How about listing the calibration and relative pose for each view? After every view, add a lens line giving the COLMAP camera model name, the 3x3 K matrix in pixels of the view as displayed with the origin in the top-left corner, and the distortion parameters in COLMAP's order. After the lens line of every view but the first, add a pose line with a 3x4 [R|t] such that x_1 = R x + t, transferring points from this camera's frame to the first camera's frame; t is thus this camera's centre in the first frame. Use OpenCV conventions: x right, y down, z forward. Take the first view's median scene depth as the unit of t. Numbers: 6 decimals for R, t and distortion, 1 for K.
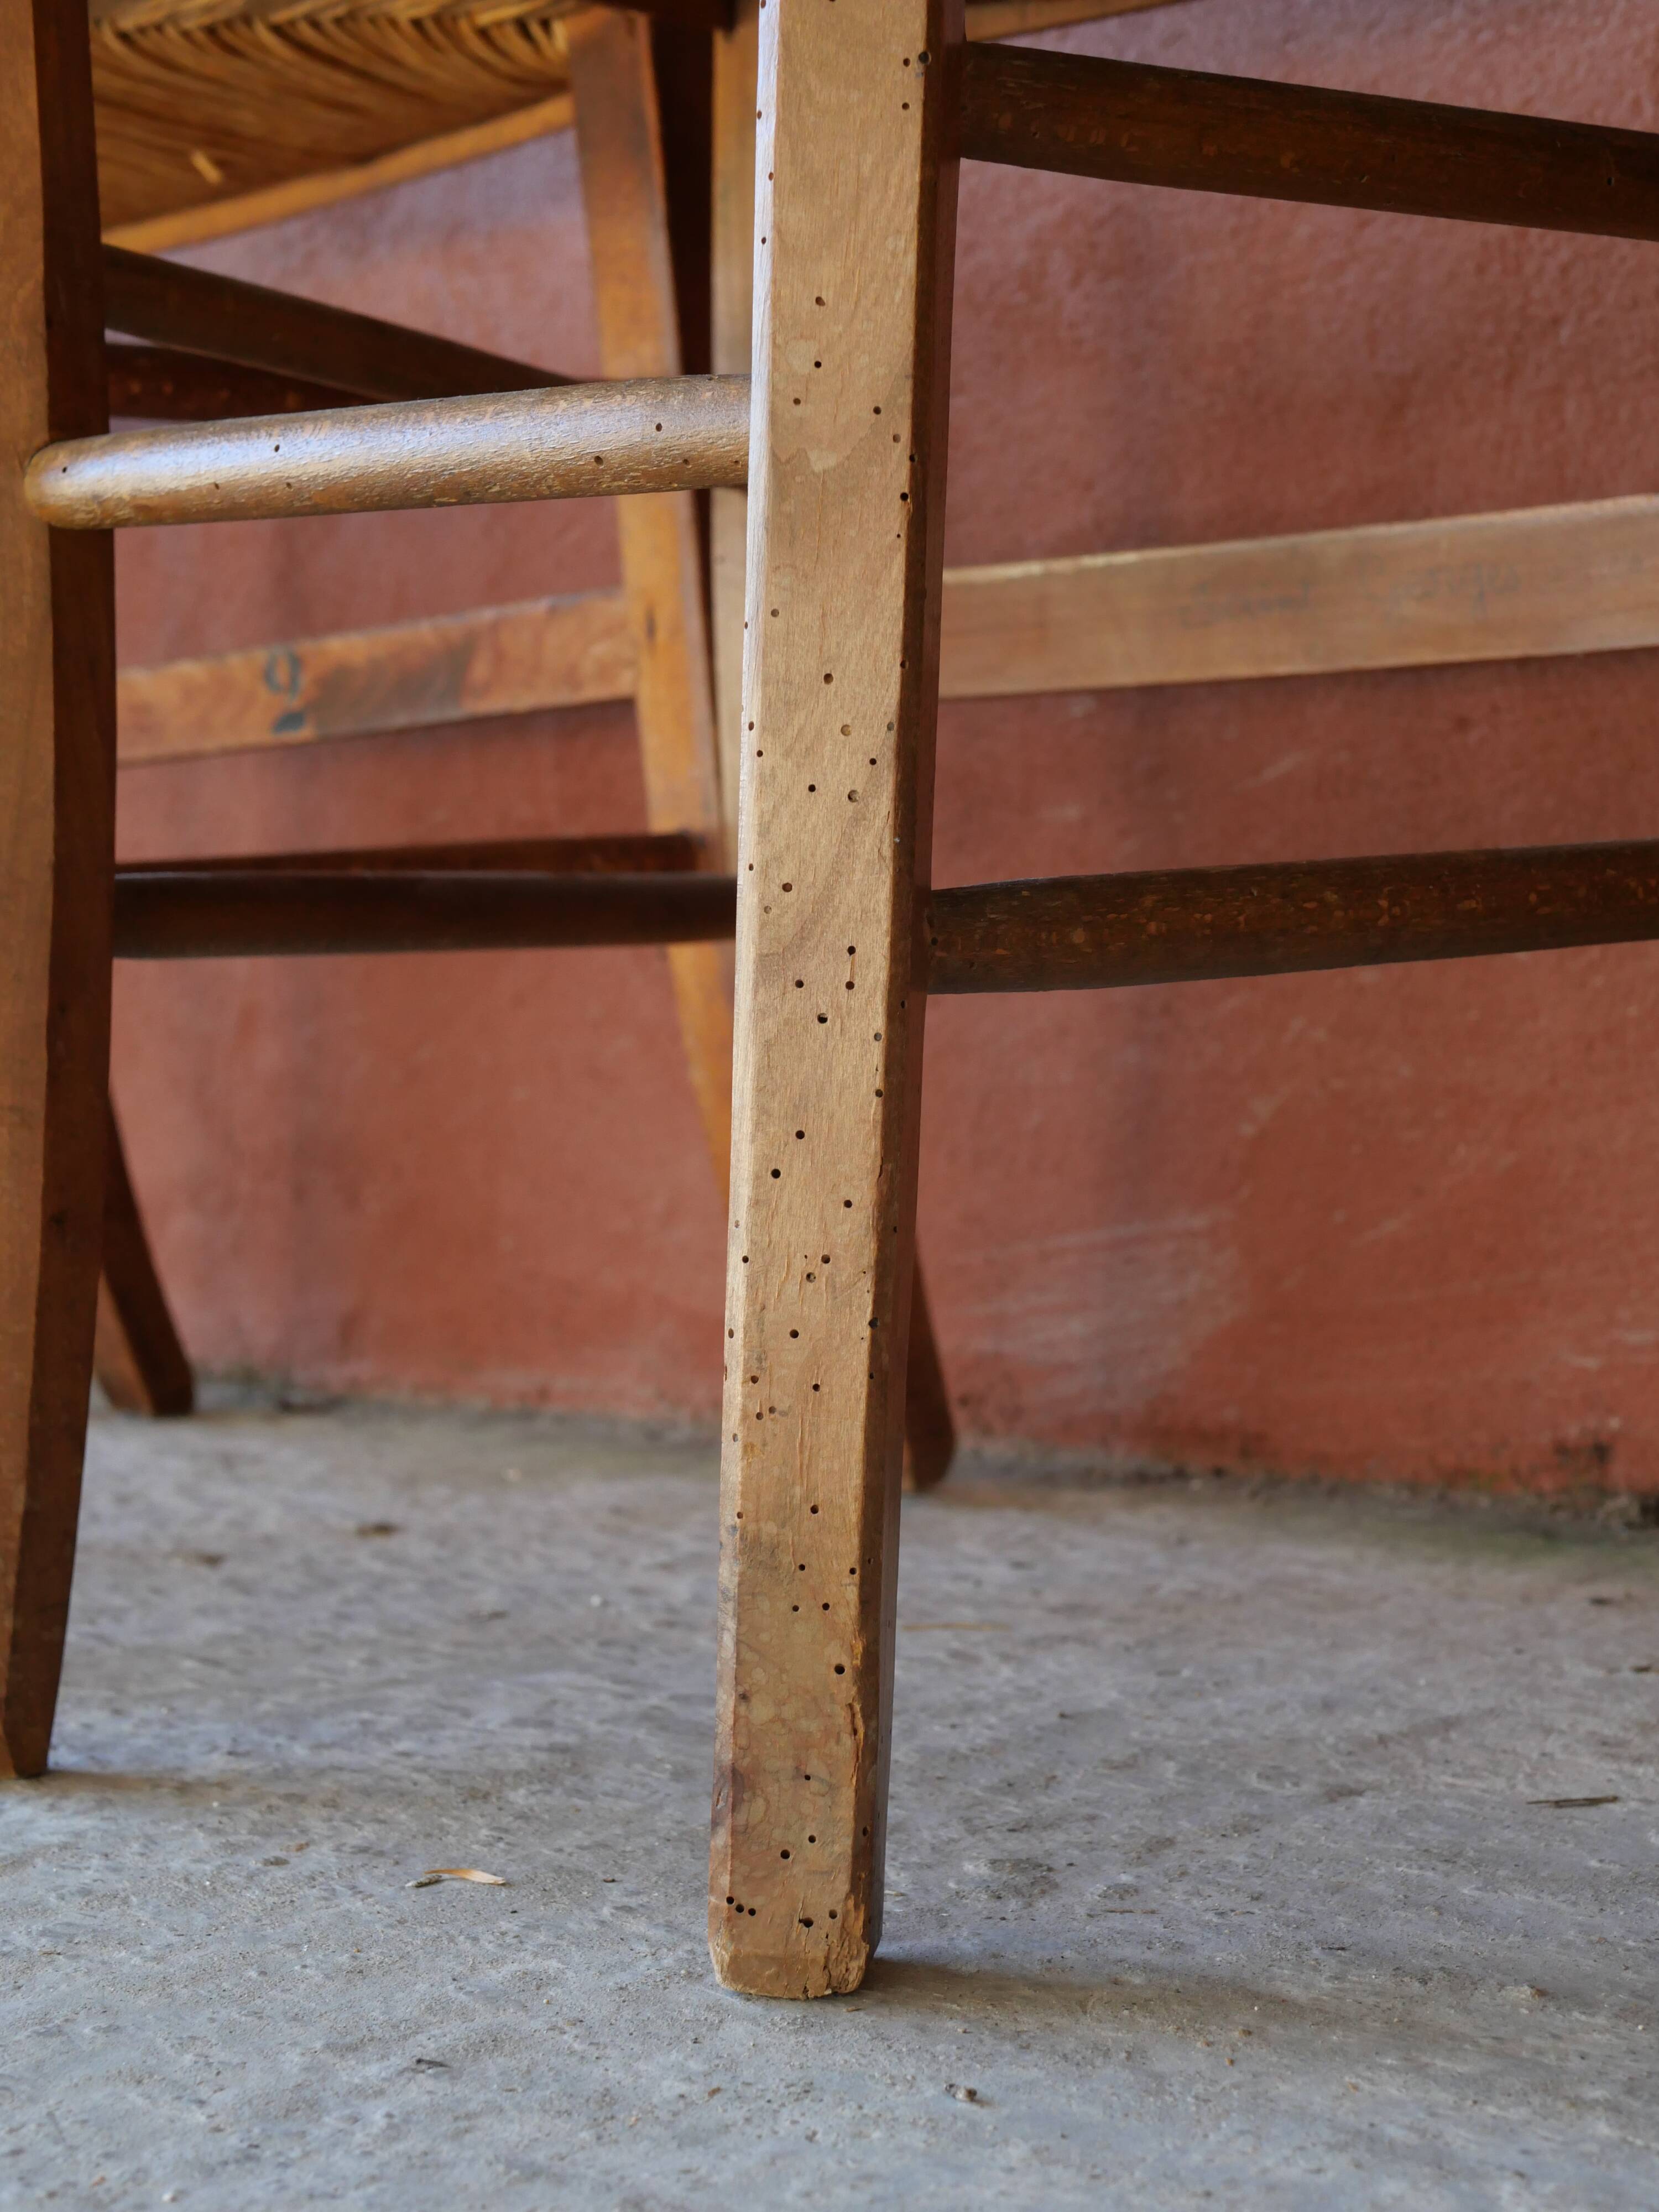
lens RADIAL K [[3447.2, 0, 837.1], [0, 3447.2, 1119.5], [0, 0, 1]] dist [-0.013604, 0.000000]
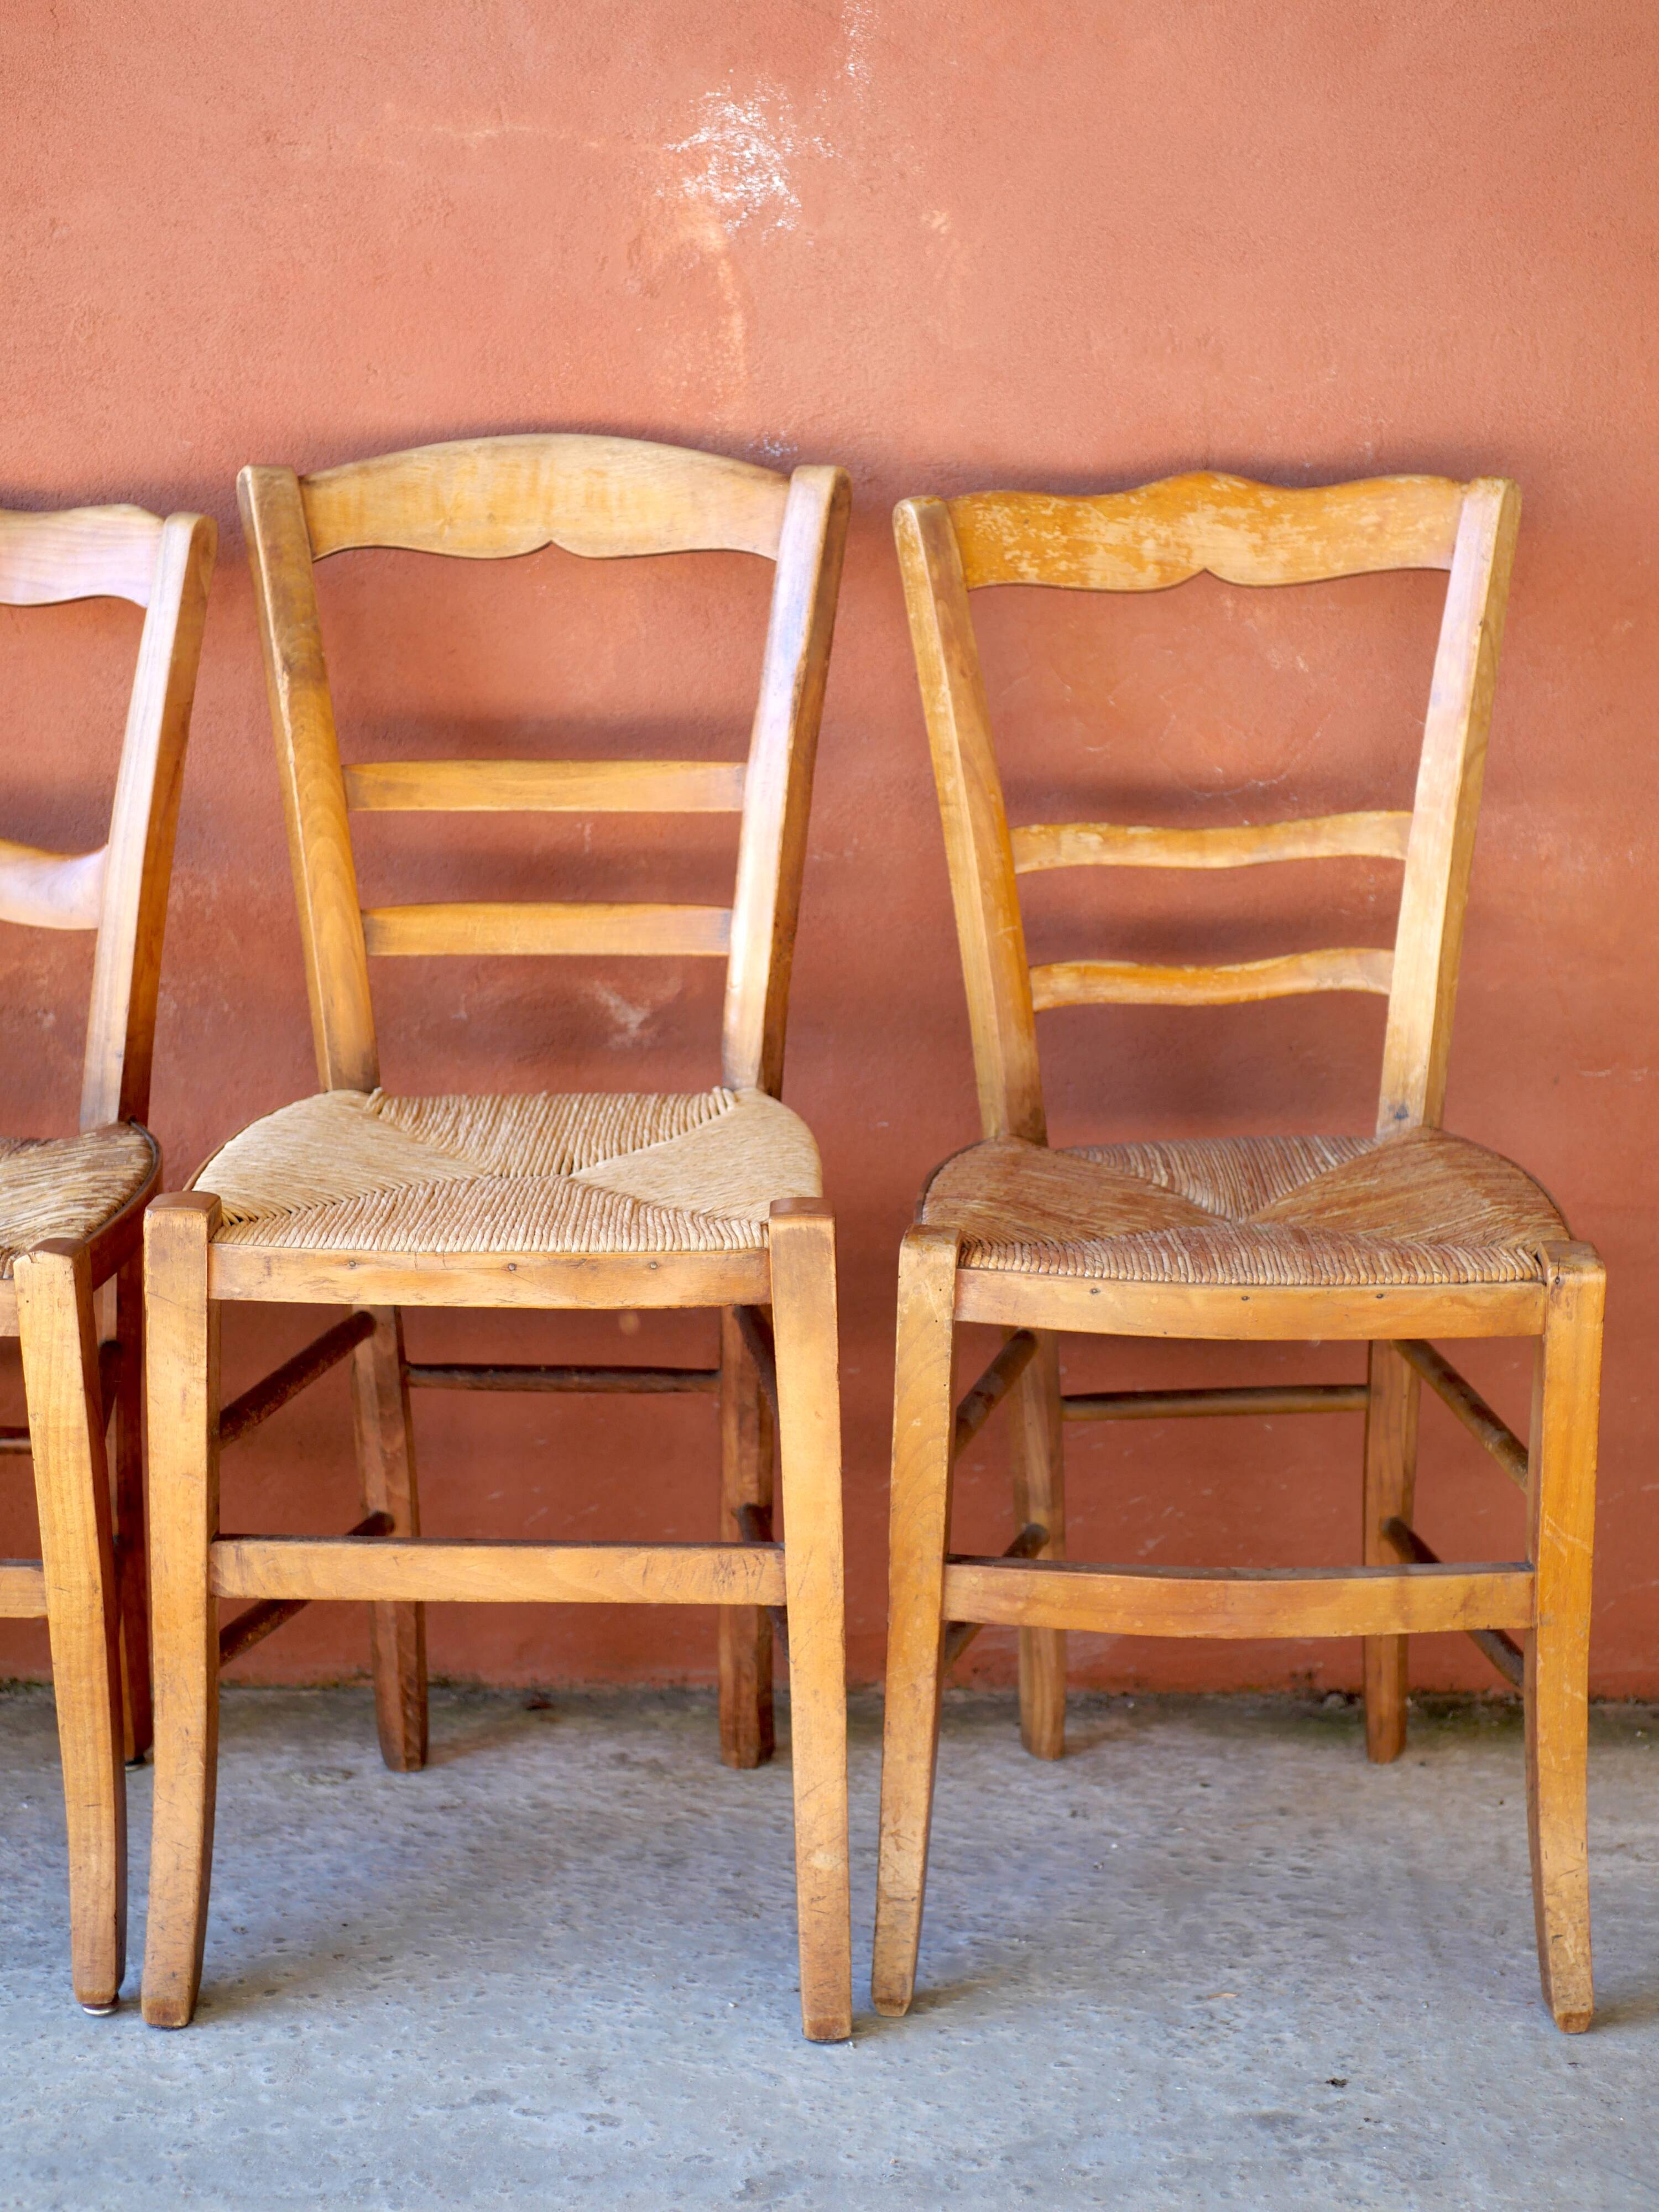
lens RADIAL K [[3362.9, 0, 845.6], [0, 3362.9, 1108.9], [0, 0, 1]] dist [0.000833, 0.000000]
pose [[0.749707, -0.113121, 0.652029, -1.662047], [0.002381, 0.985737, 0.168278, -0.759118], [-0.661765, -0.124607, 0.739283, -0.575121]]
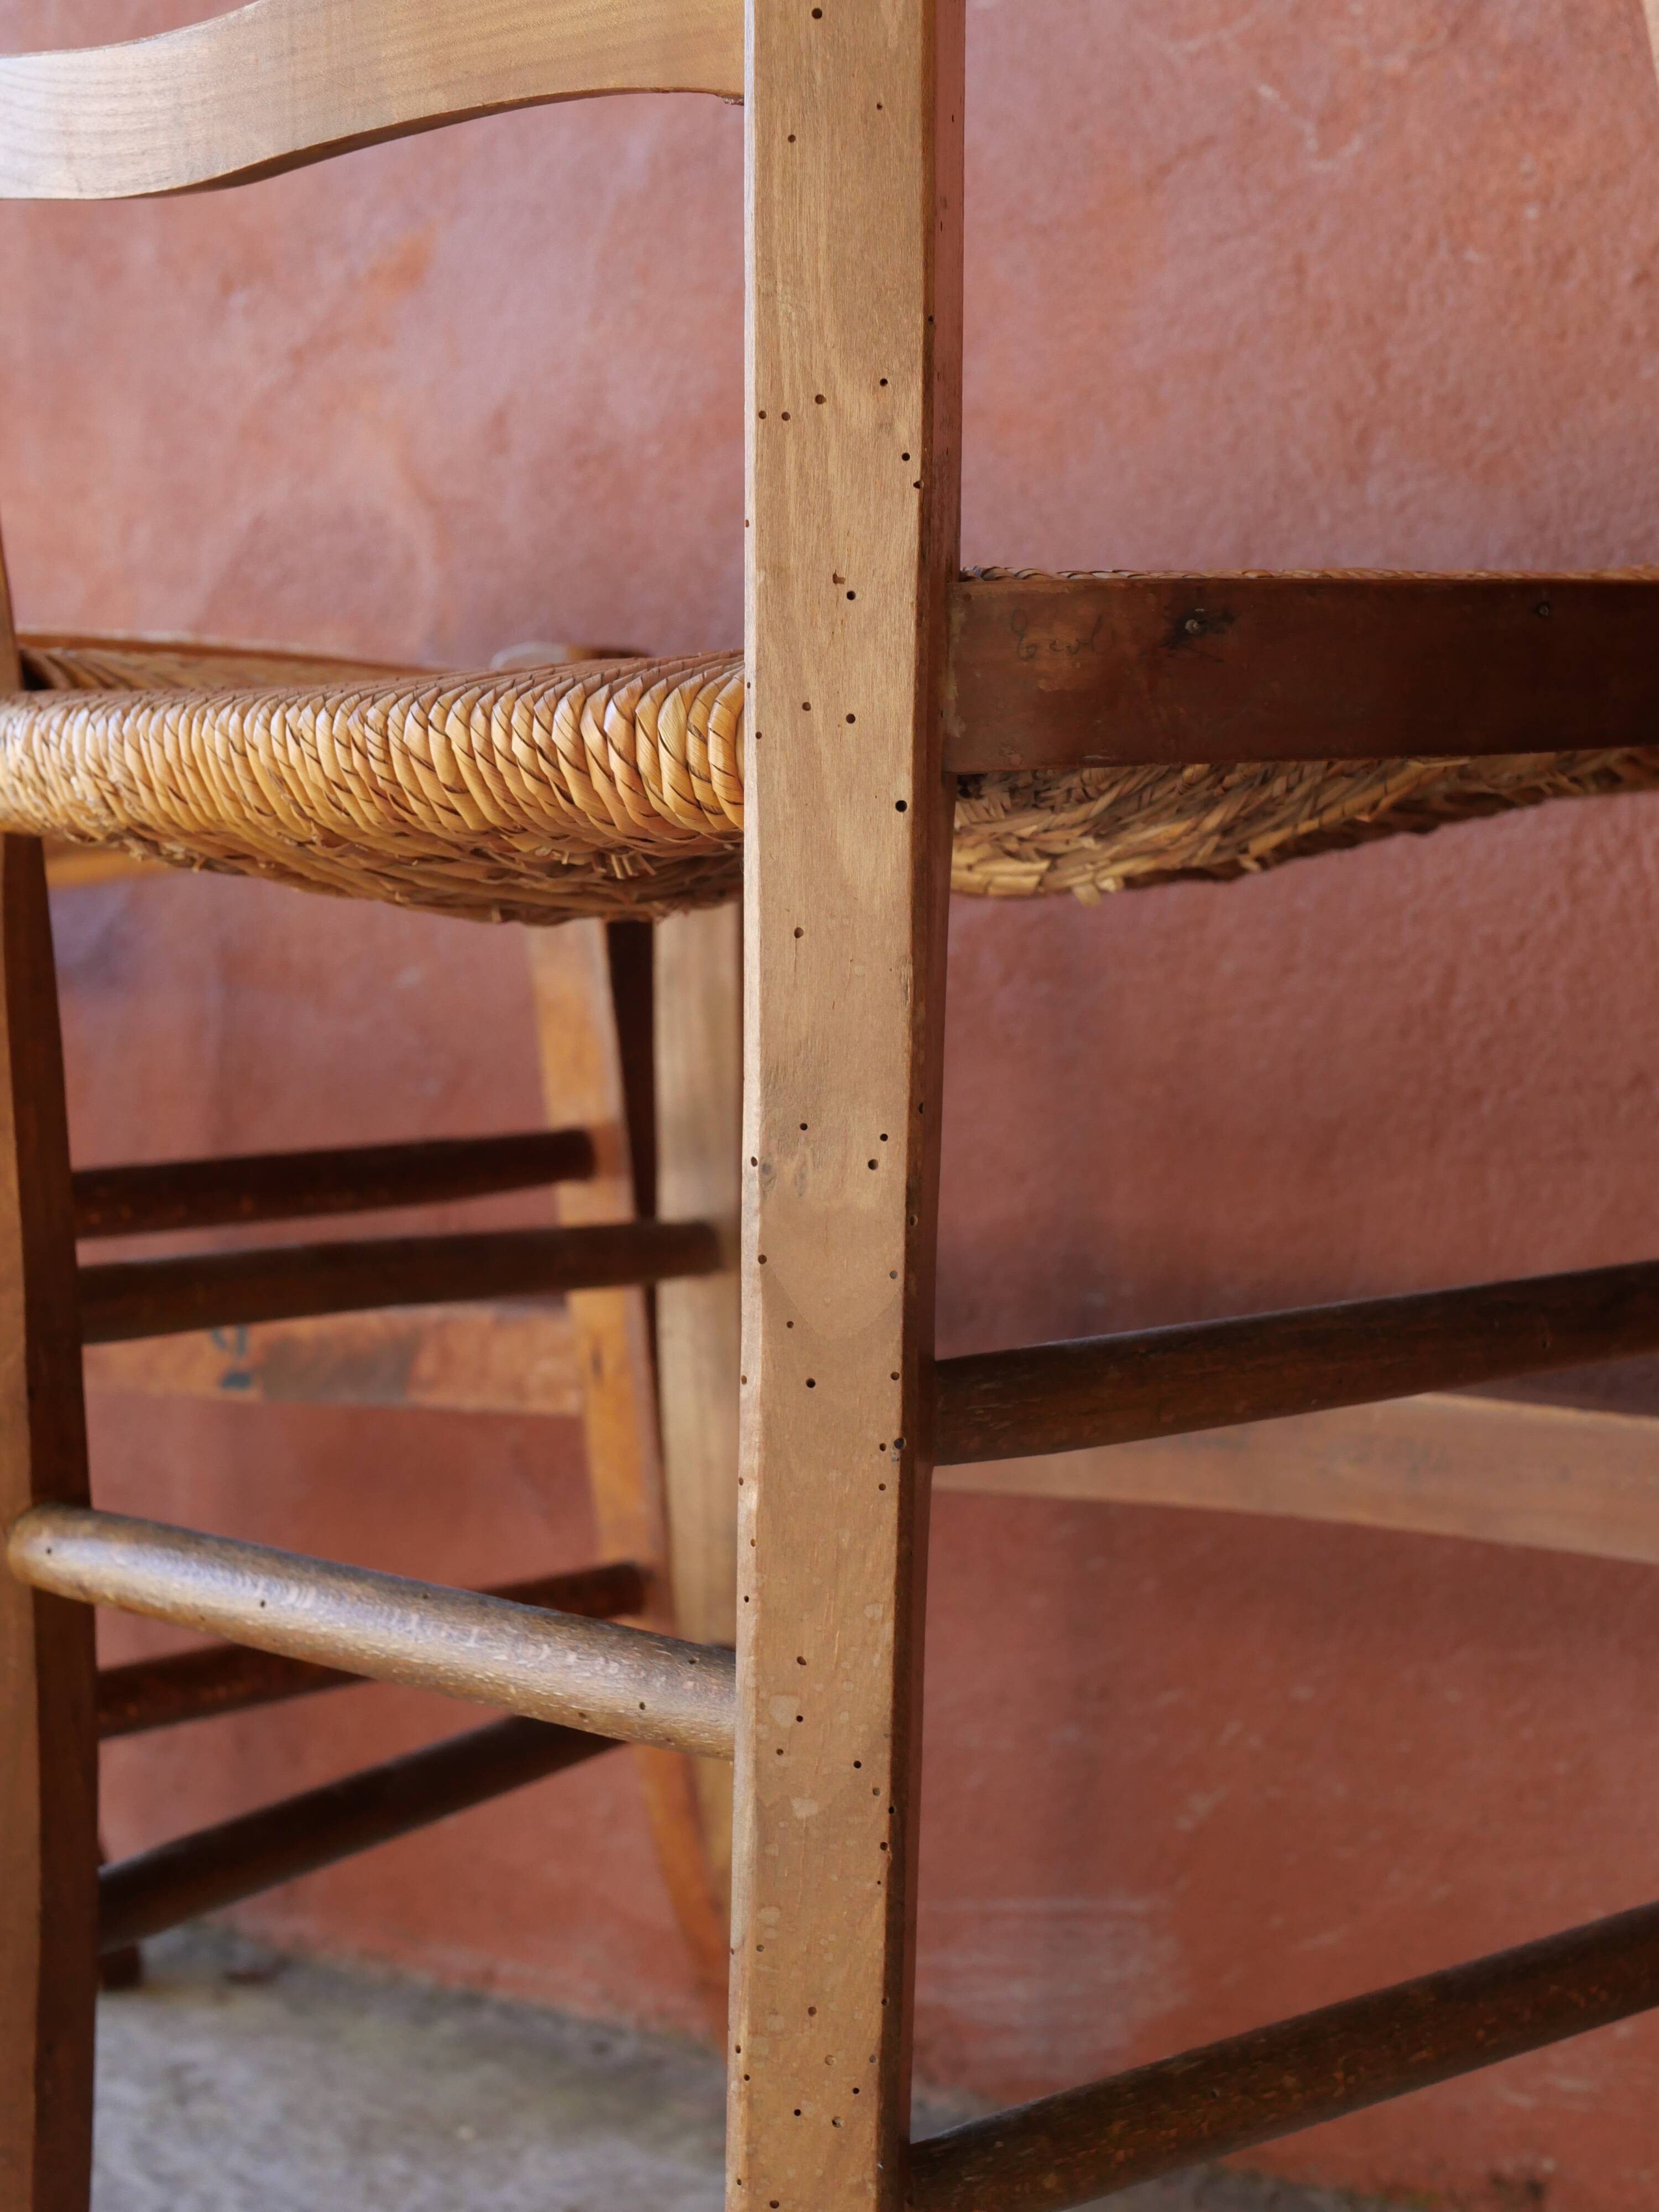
lens RADIAL K [[3447.2, 0, 820.6], [0, 3447.2, 1086.4], [0, 0, 1]] dist [-0.013604, 0.000000]
pose [[0.999644, -0.011057, 0.024295, -0.012822], [0.011473, 0.999789, -0.017034, -0.223909], [-0.024102, 0.017306, 0.999560, -0.025721]]
